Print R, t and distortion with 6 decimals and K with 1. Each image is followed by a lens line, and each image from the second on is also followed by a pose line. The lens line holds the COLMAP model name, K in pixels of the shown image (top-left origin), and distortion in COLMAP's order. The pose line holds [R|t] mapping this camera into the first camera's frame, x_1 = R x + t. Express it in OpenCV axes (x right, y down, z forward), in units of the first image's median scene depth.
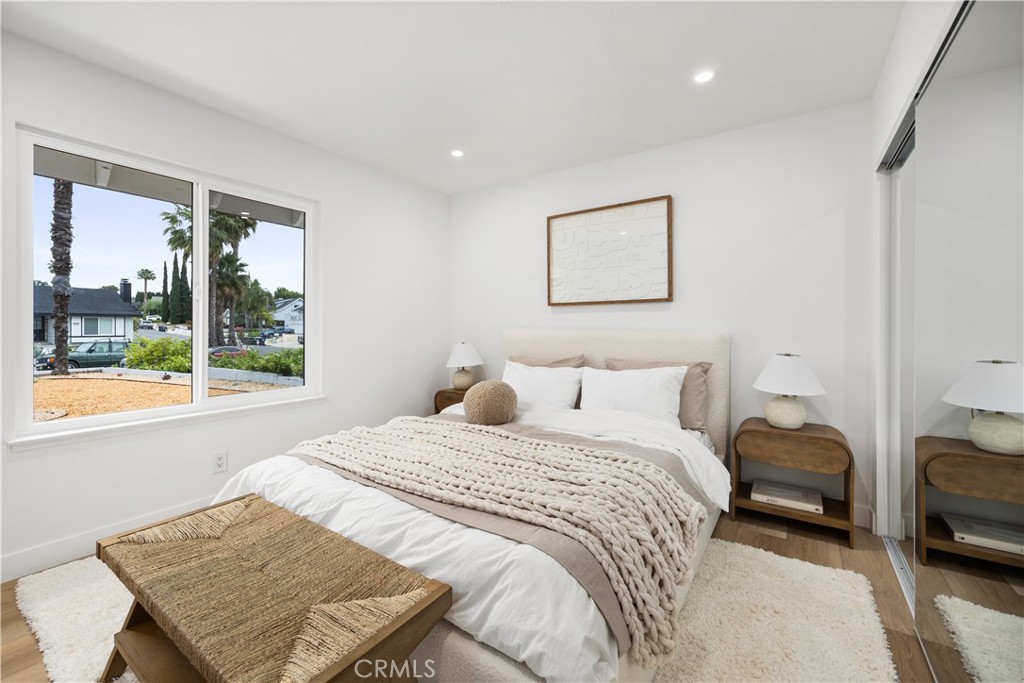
lens RADIAL K [[426.1, 0, 486.2], [0, 426.1, 330.7], [0, 0, 1]] dist [-0.021937, -0.000022]
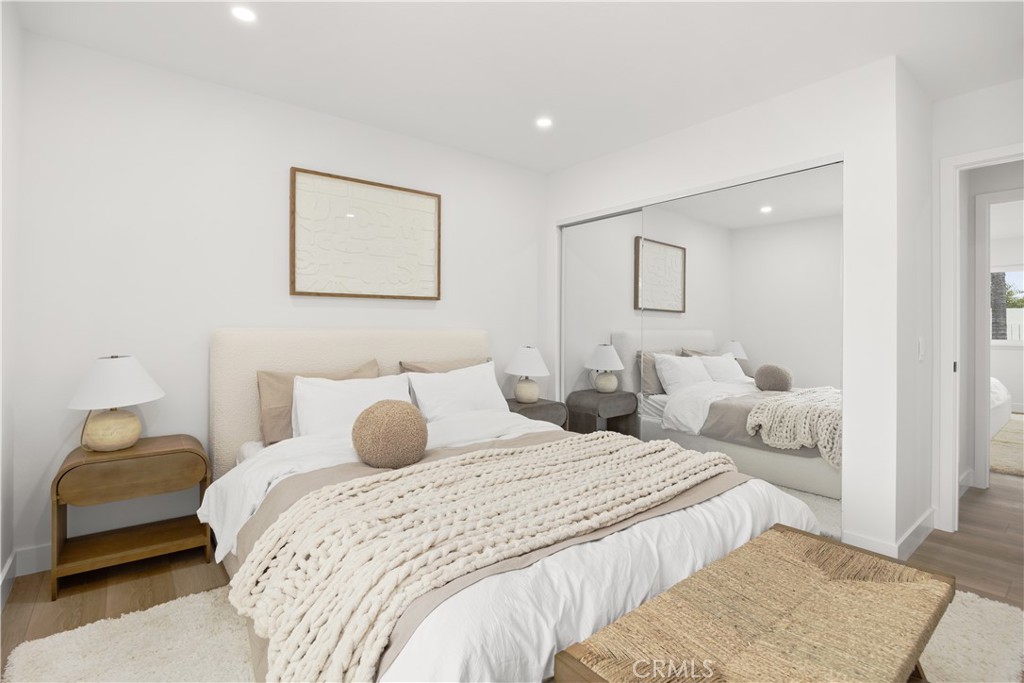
lens RADIAL K [[492.1, 0, 536.9], [0, 492.1, 326.2], [0, 0, 1]] dist [0.013547, 0.000060]
pose [[0.229991, -0.003127, 0.973188, -0.758338], [0.004012, 0.999989, 0.002265, -0.010796], [-0.973184, 0.003384, 0.230001, 0.587901]]
